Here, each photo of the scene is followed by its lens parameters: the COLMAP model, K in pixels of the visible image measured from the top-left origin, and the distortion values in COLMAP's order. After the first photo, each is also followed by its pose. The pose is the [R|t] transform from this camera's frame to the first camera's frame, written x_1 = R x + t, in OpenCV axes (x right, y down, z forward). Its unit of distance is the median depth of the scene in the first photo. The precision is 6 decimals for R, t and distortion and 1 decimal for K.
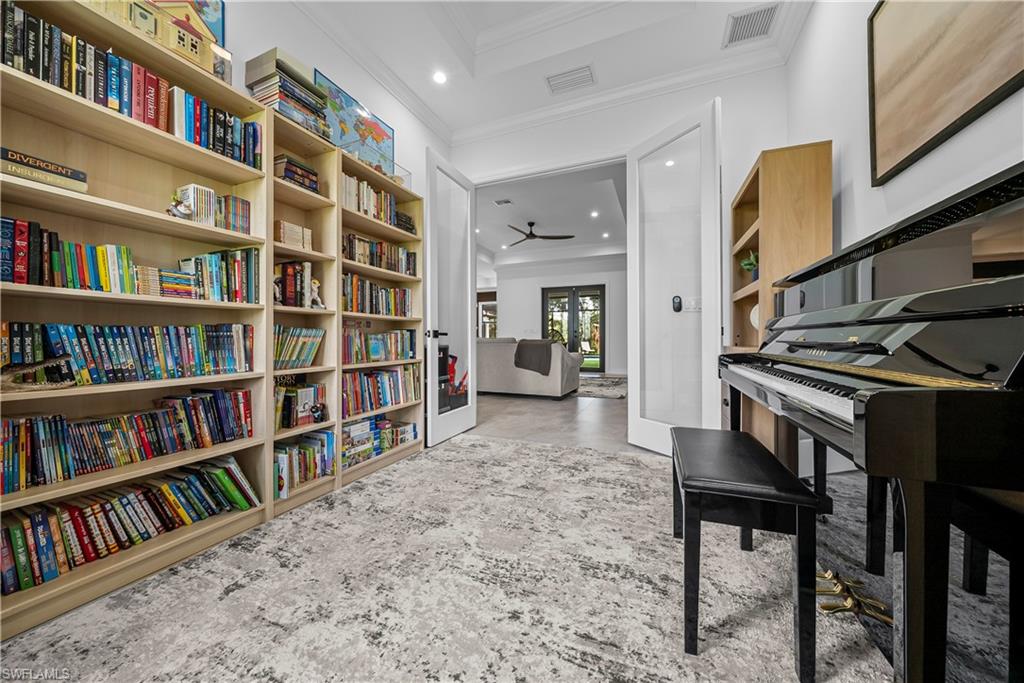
lens RADIAL K [[354.8, 0, 512.8], [0, 354.8, 339.7], [0, 0, 1]] dist [-0.005196, -0.000060]
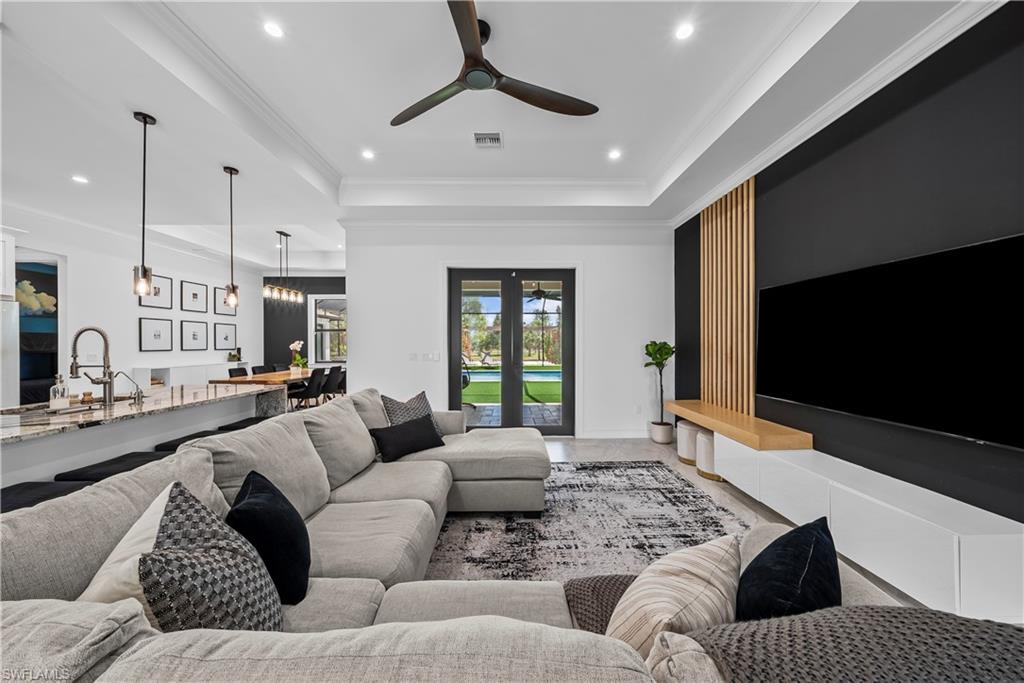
lens RADIAL K [[354.8, 0, 518.3], [0, 354.8, 344.4], [0, 0, 1]] dist [-0.005196, -0.000060]
pose [[0.912729, -0.004023, 0.408546, -0.160964], [0.001977, 0.999983, 0.005429, -0.237732], [-0.408561, -0.004147, 0.912721, 2.749391]]
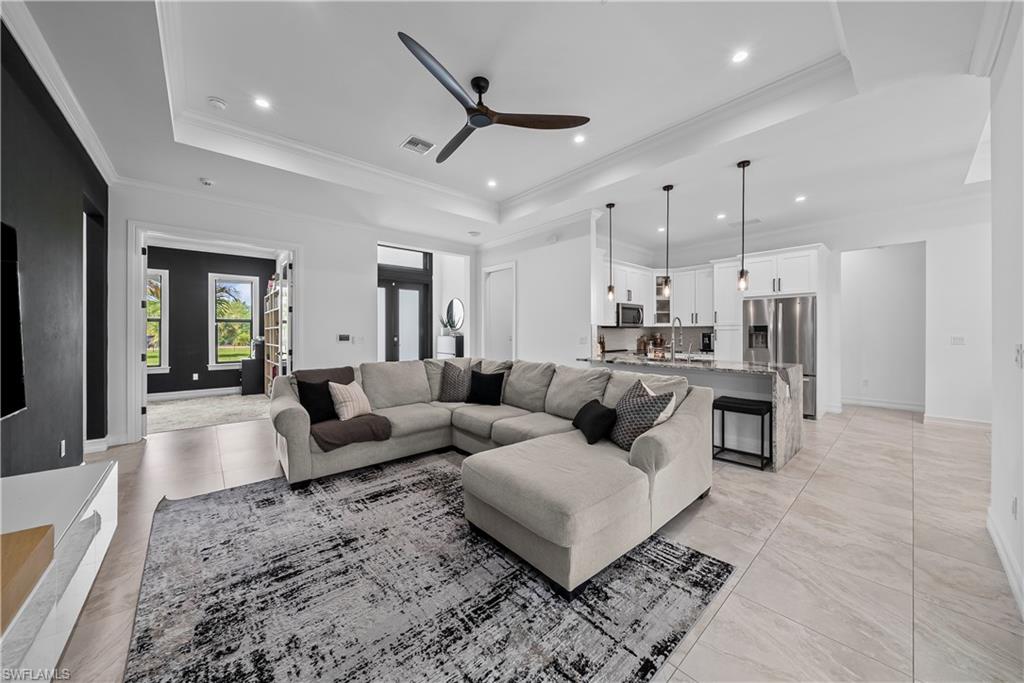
lens RADIAL K [[354.8, 0, 518.6], [0, 354.8, 333.4], [0, 0, 1]] dist [-0.005196, -0.000060]
pose [[-0.426970, 0.001930, -0.904264, 1.507239], [0.001676, 0.999998, 0.001343, -0.199790], [0.904264, -0.000942, -0.426973, 4.662069]]
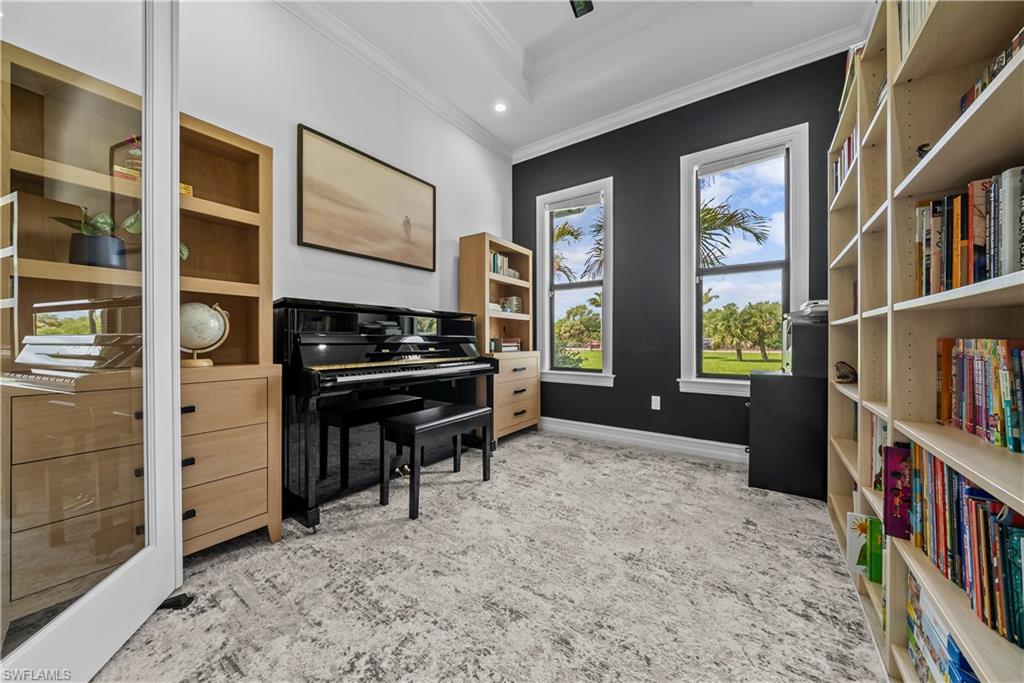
lens RADIAL K [[354.8, 0, 514.0], [0, 354.8, 339.7], [0, 0, 1]] dist [-0.005196, -0.000060]
pose [[-0.977373, 0.000372, 0.211524, -0.097813], [0.000657, 0.999999, 0.001279, -0.038900], [-0.211523, 0.001389, -0.977372, 1.754853]]
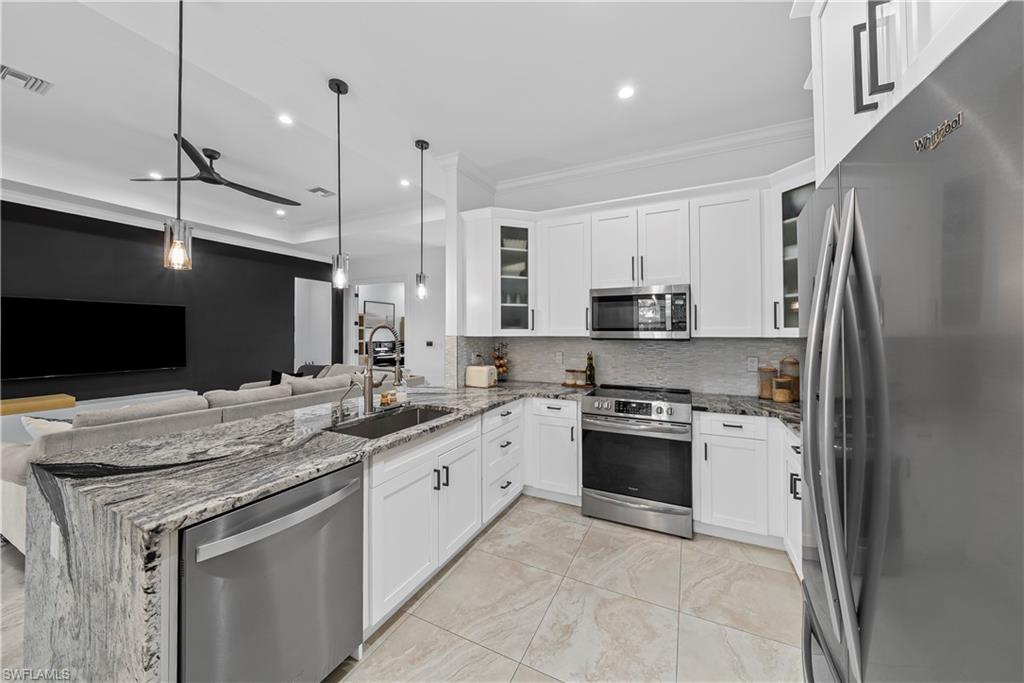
lens RADIAL K [[354.8, 0, 514.0], [0, 354.8, 328.6], [0, 0, 1]] dist [-0.005196, -0.000060]
pose [[-0.998768, -0.003228, 0.049522, -1.561844], [-0.003804, 0.999926, -0.011538, -0.279123], [-0.049481, -0.011712, -0.998706, 5.717008]]
